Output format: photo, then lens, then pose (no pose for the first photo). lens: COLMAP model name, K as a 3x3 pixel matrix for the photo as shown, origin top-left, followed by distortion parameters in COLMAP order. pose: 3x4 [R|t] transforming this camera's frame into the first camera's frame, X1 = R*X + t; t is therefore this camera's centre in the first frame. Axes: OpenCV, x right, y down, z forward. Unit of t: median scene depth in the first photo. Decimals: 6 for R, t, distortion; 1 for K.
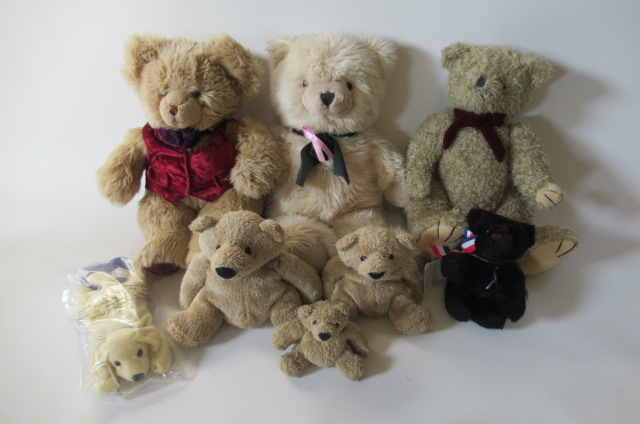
lens RADIAL K [[475.0, 0, 320.0], [0, 475.0, 212.0], [0, 0, 1]] dist [0.003066, 0.001266]
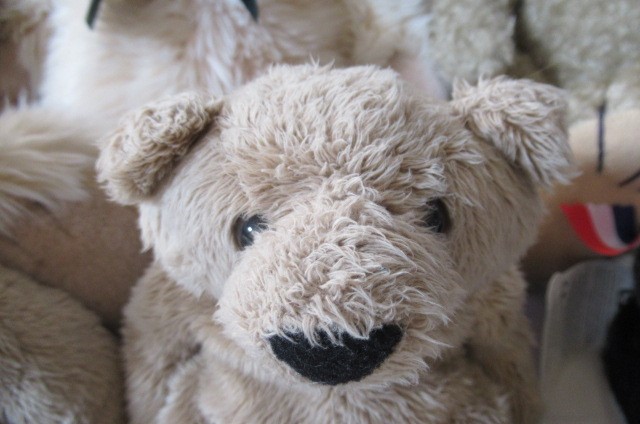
lens RADIAL K [[475.0, 0, 320.0], [0, 475.0, 212.0], [0, 0, 1]] dist [0.003066, 0.001266]
pose [[0.999405, -0.016639, 0.030213, 0.088698], [0.019016, 0.996600, -0.080172, 0.084557], [-0.028776, 0.080699, 0.996323, 0.694912]]
